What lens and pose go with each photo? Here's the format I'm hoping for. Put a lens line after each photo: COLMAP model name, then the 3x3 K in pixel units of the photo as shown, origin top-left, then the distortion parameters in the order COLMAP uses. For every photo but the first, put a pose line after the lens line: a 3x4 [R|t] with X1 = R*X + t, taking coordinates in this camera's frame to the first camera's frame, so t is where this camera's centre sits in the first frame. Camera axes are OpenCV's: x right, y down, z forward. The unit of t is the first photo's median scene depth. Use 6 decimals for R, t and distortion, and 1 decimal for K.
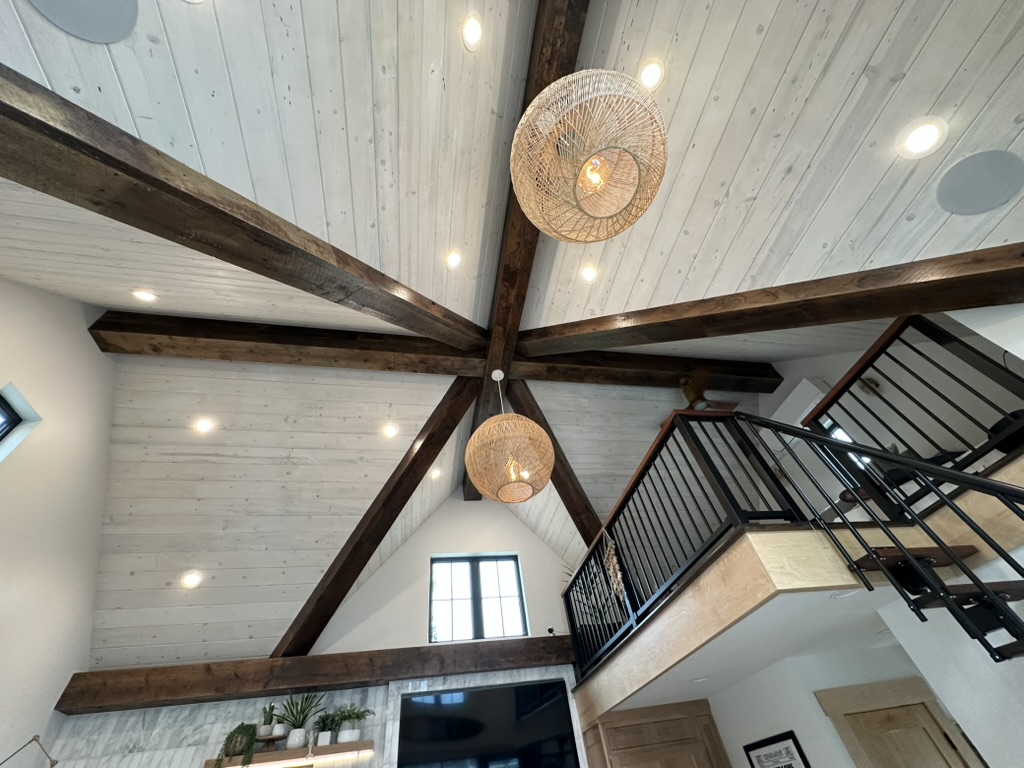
lens RADIAL K [[408.5, 0, 512.5], [0, 408.5, 382.8], [0, 0, 1]] dist [-0.005941, 0.001043]
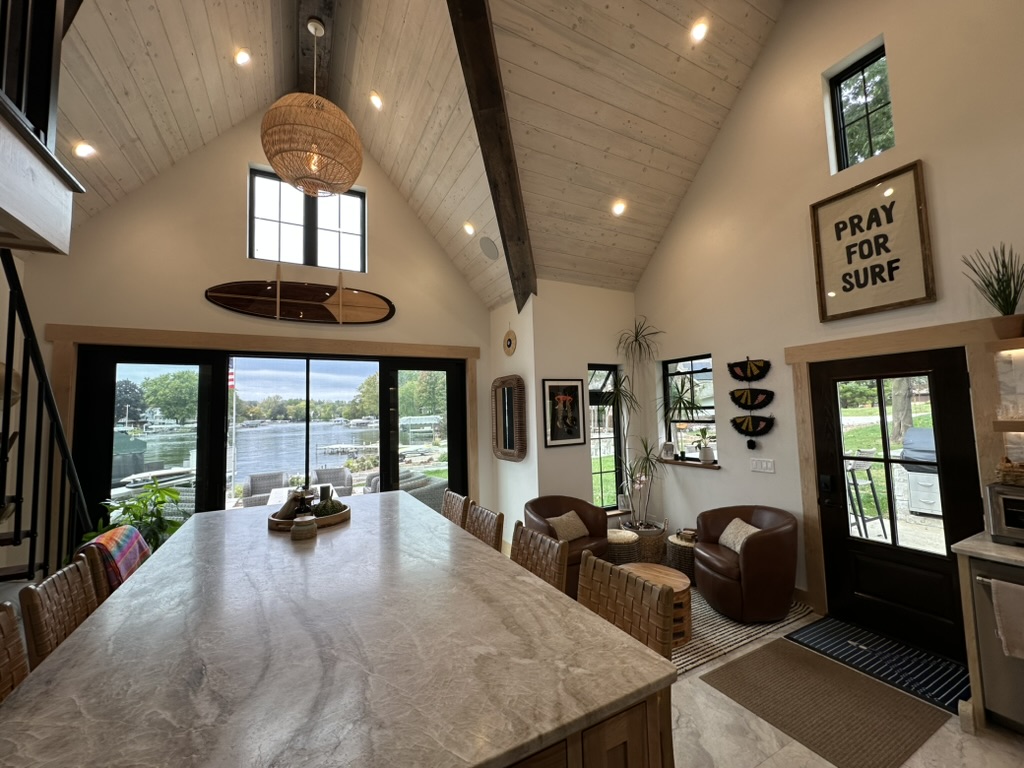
lens RADIAL K [[408.5, 0, 512.2], [0, 408.5, 383.2], [0, 0, 1]] dist [-0.005941, 0.001043]
pose [[-0.942236, 0.129885, -0.308742, 0.030570], [0.322465, 0.601074, -0.731249, 0.781889], [0.090599, -0.788568, -0.608237, 0.679450]]
